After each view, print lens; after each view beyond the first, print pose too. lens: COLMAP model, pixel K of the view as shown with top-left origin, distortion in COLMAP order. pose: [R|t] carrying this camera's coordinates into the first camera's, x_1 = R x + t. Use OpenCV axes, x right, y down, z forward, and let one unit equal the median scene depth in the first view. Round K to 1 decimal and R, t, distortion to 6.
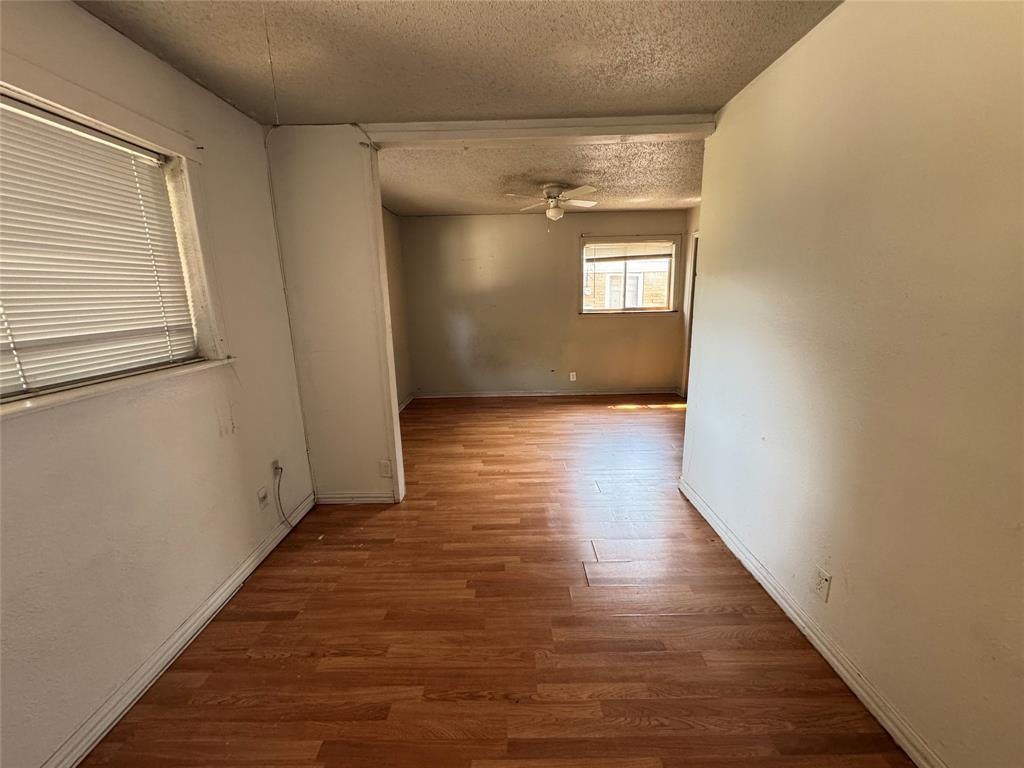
lens RADIAL K [[413.7, 0, 511.1], [0, 413.7, 381.6], [0, 0, 1]] dist [-0.000179, -0.000005]
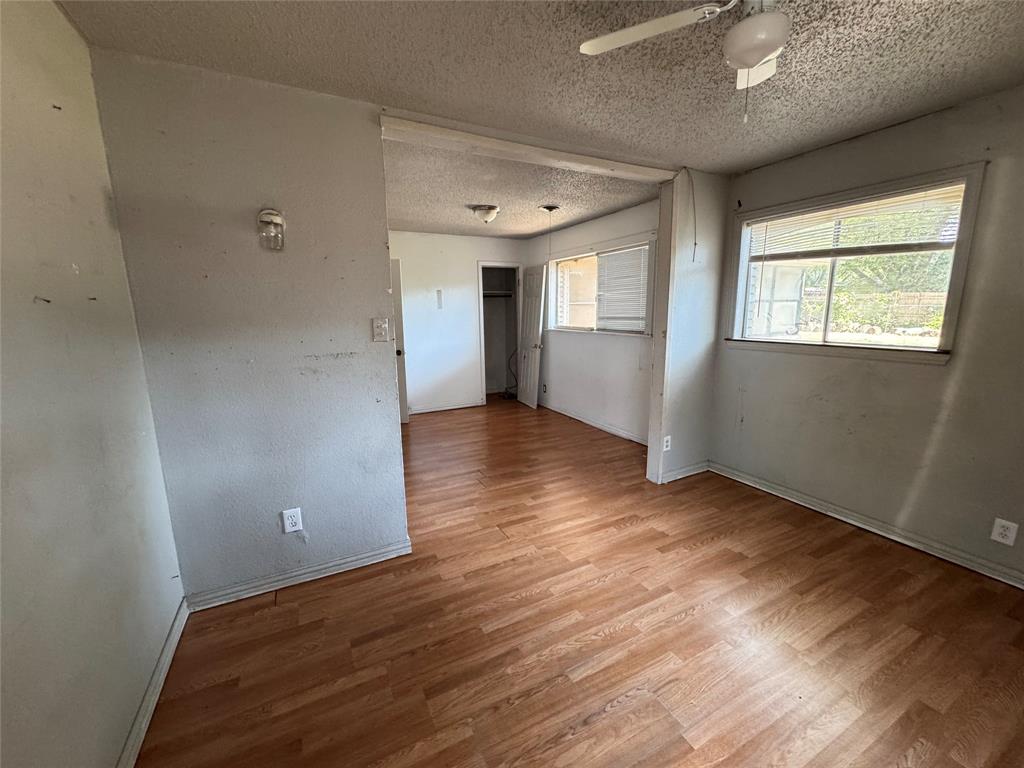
lens RADIAL K [[413.7, 0, 511.8], [0, 413.7, 383.5], [0, 0, 1]] dist [-0.000179, -0.000005]
pose [[-0.884838, 0.119719, -0.450255, 0.502575], [-0.065884, 0.924557, 0.375306, -0.332779], [0.461218, 0.361749, -0.810195, 1.456112]]
